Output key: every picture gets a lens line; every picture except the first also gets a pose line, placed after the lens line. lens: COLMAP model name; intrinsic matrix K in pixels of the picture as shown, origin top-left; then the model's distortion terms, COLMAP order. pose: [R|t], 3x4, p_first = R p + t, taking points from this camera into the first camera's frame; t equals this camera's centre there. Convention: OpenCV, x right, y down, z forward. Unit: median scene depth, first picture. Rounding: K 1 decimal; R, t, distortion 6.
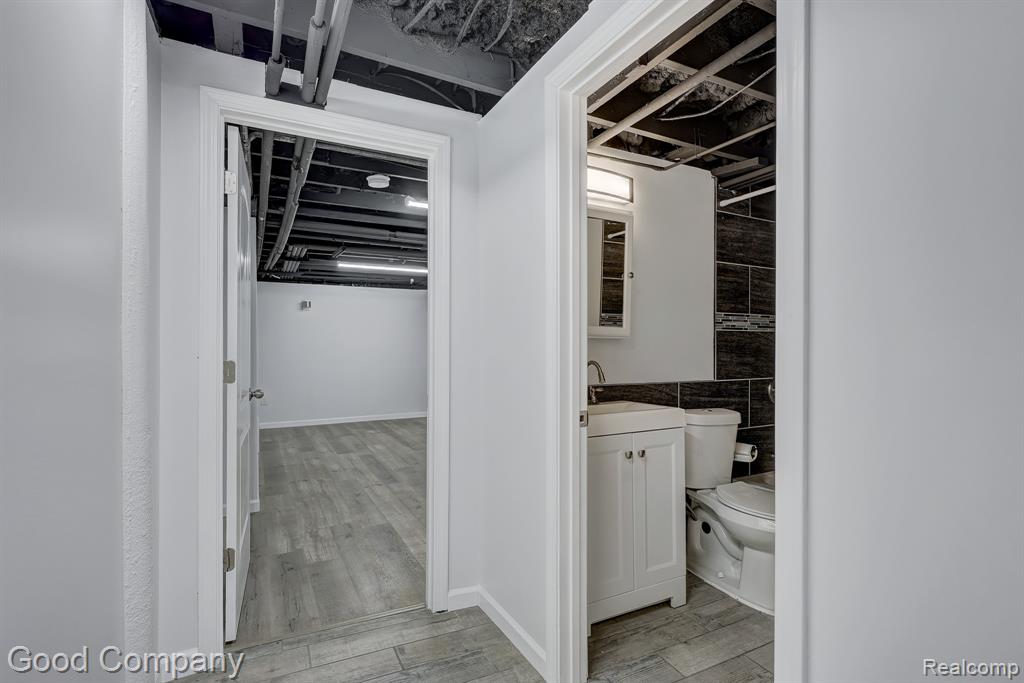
lens RADIAL K [[501.5, 0, 494.3], [0, 501.5, 353.7], [0, 0, 1]] dist [0.004830, 0.000677]
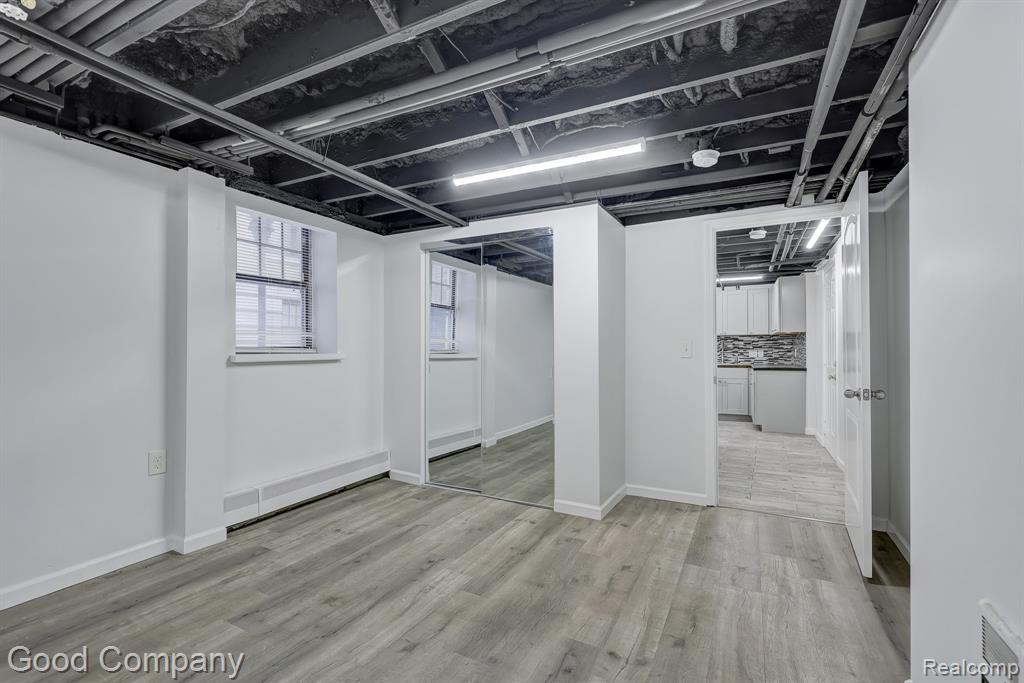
lens RADIAL K [[471.5, 0, 522.6], [0, 471.5, 344.3], [0, 0, 1]] dist [0.004149, -0.000871]
pose [[-0.624603, -0.004047, 0.780932, -0.831539], [-0.004740, 0.999988, 0.001391, -0.016623], [-0.780928, -0.002833, -0.624615, 2.189240]]
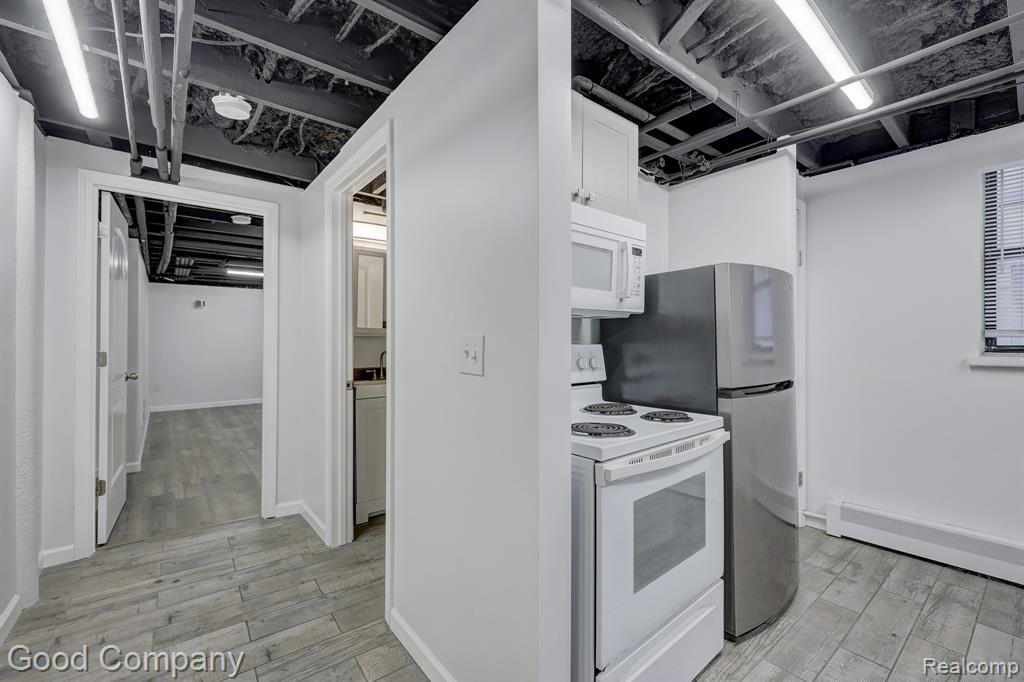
lens RADIAL K [[433.3, 0, 504.2], [0, 433.3, 342.5], [0, 0, 1]] dist [0.007974, -0.000853]
pose [[0.975822, 0.000755, 0.218564, 0.259724], [0.000694, 0.999978, -0.006551, -0.002675], [-0.218564, 0.006545, 0.975801, -0.380724]]
